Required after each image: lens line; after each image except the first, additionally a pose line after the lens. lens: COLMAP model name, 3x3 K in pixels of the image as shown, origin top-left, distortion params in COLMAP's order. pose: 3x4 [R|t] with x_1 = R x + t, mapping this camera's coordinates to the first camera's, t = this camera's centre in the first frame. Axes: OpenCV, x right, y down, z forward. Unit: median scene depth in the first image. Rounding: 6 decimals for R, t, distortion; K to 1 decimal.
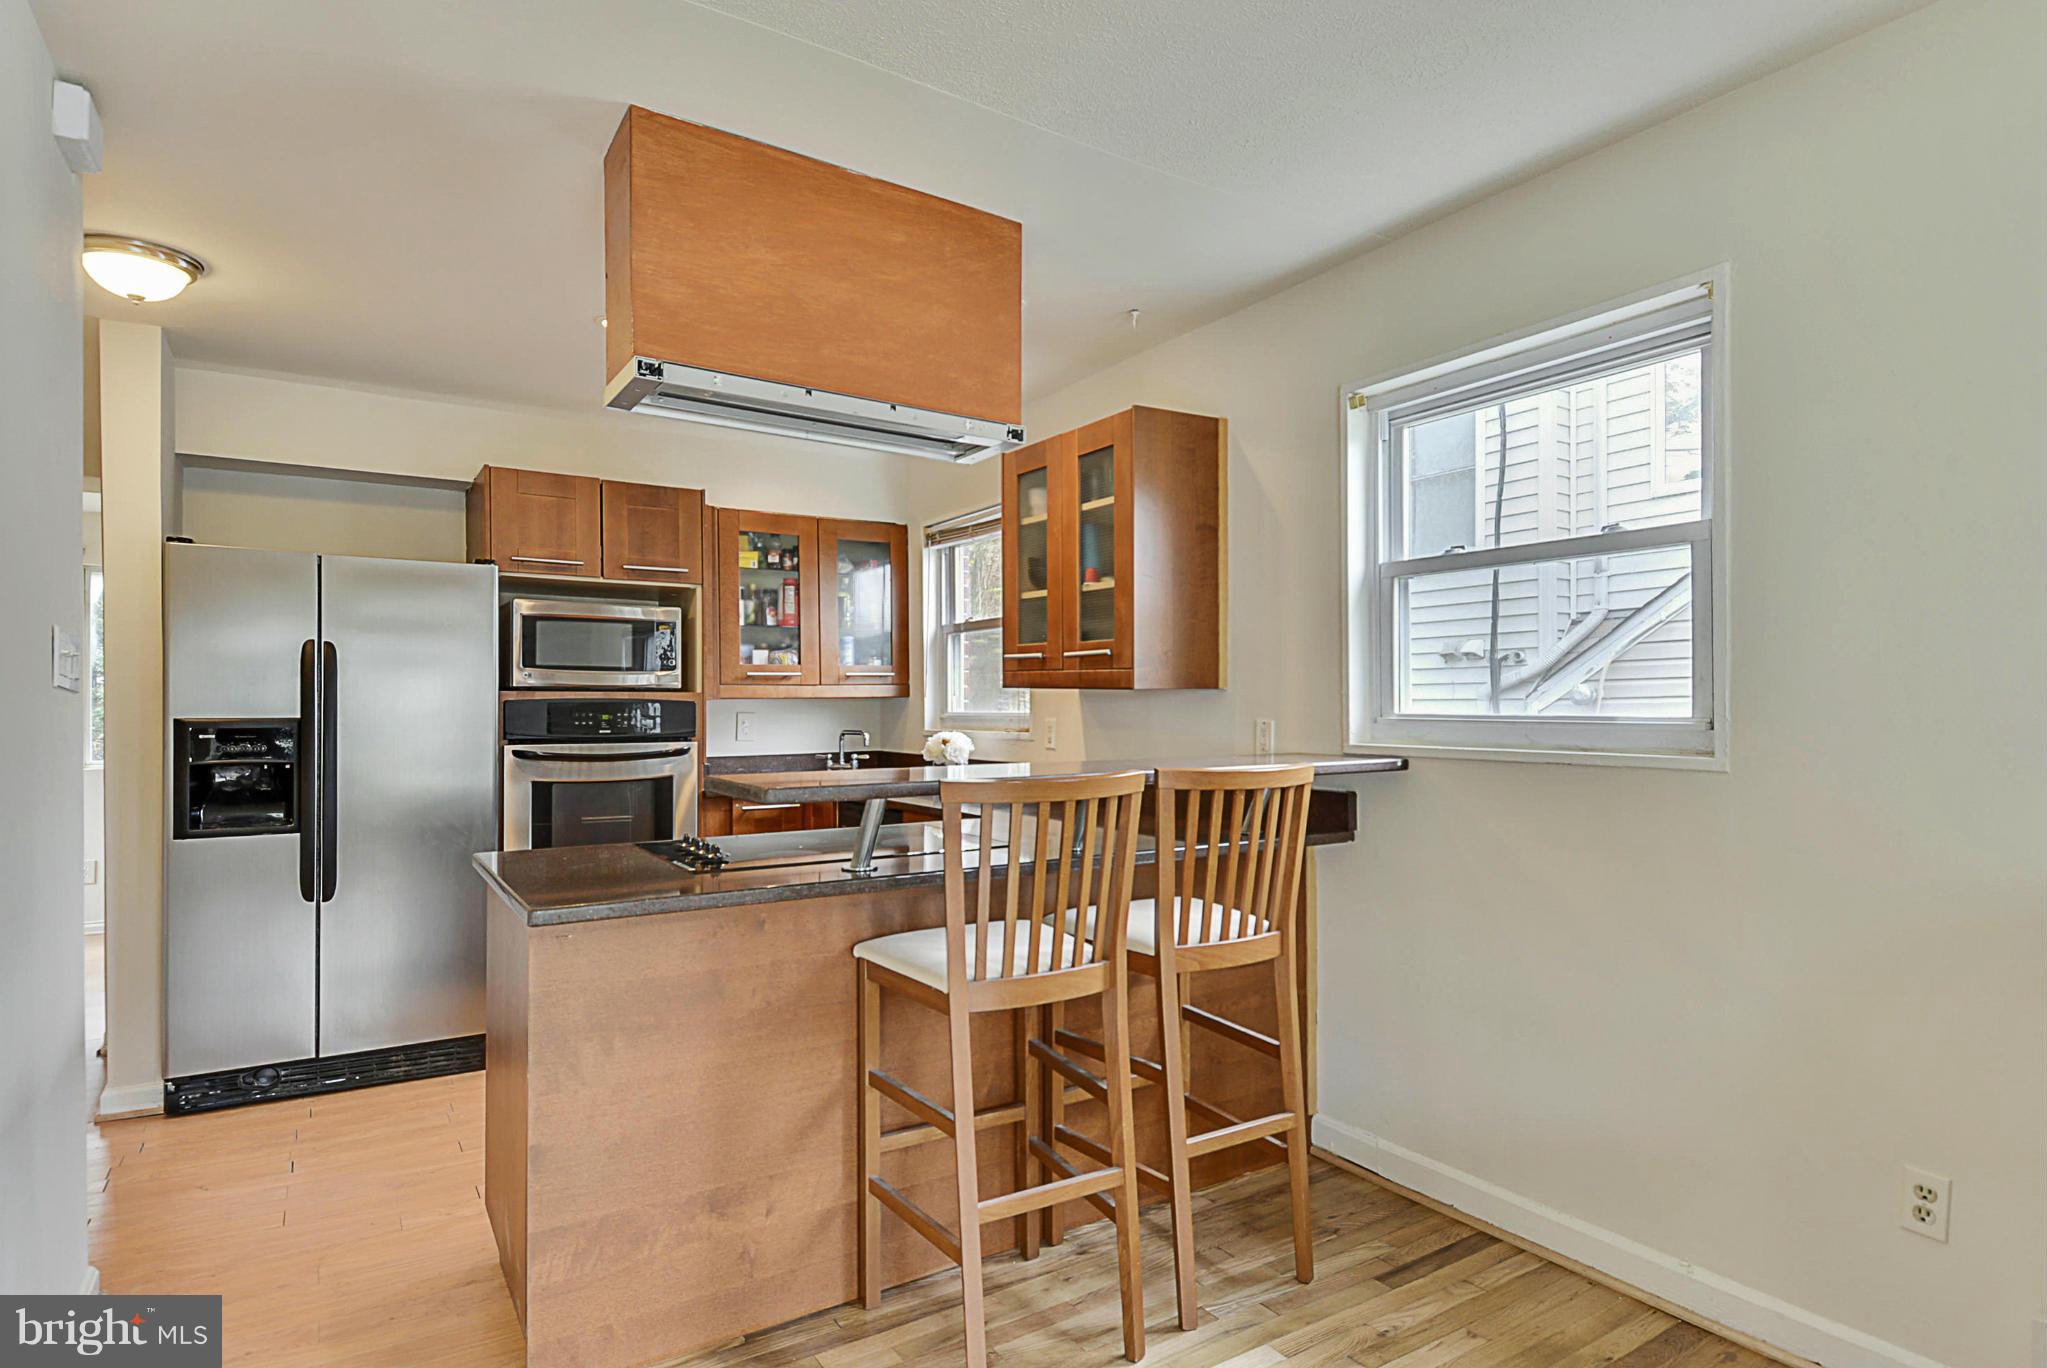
lens RADIAL K [[1091.8, 0, 1030.9], [0, 1091.8, 697.6], [0, 0, 1]] dist [0.044393, -0.000118]
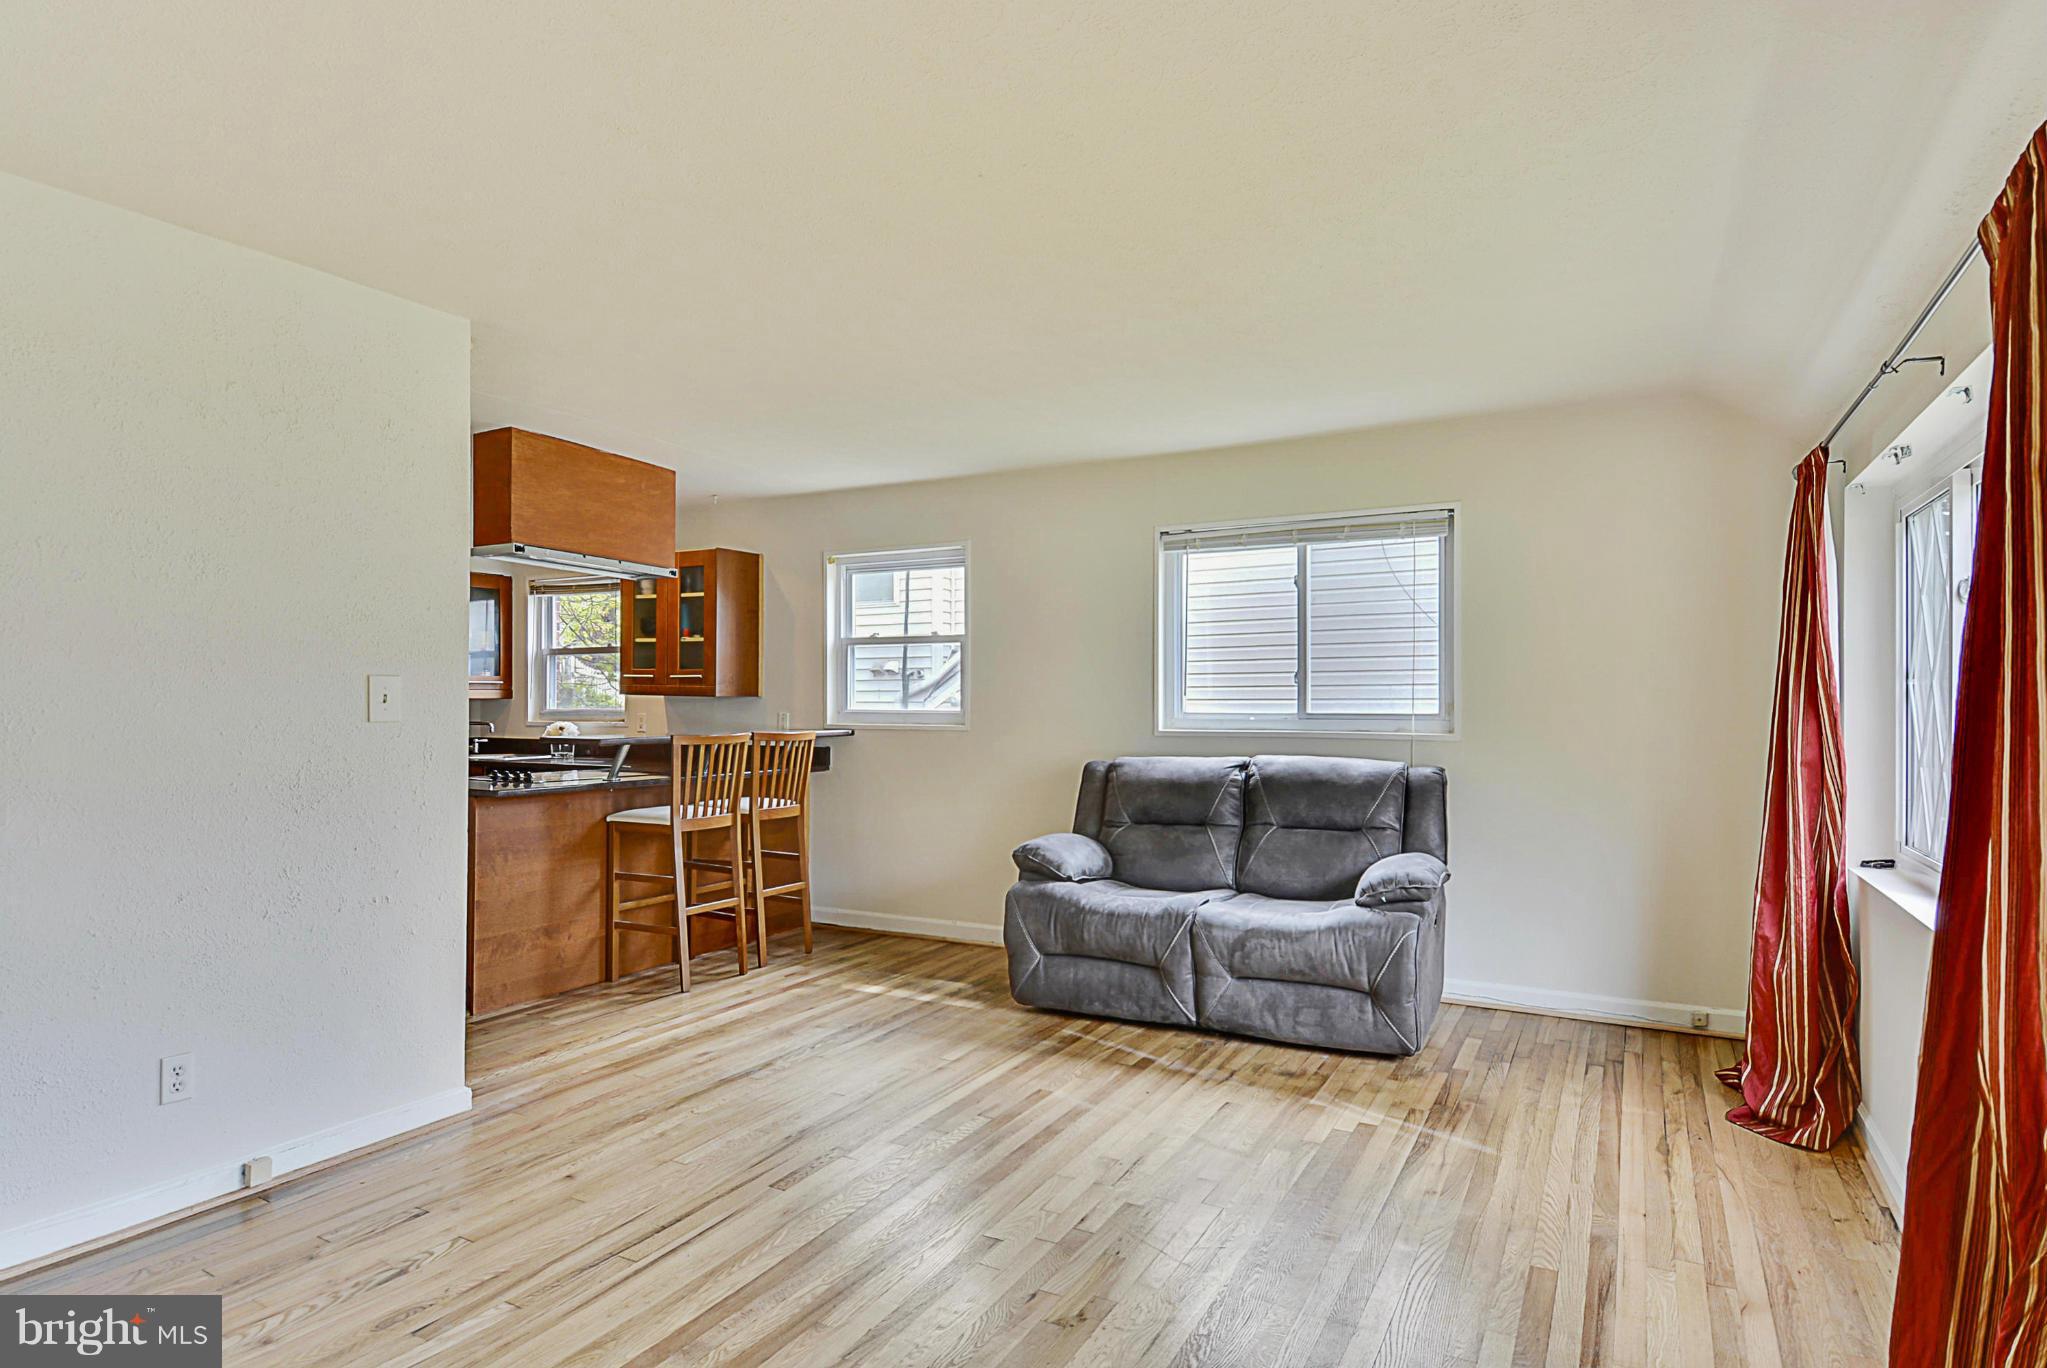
lens RADIAL K [[1092.1, 0, 1053.8], [0, 1092.1, 695.6], [0, 0, 1]] dist [0.050198, -0.053962]
pose [[0.867166, 0.008226, 0.497952, -0.368774], [-0.006764, 0.999966, -0.004739, -0.004240], [-0.497974, 0.000741, 0.867192, -1.008937]]
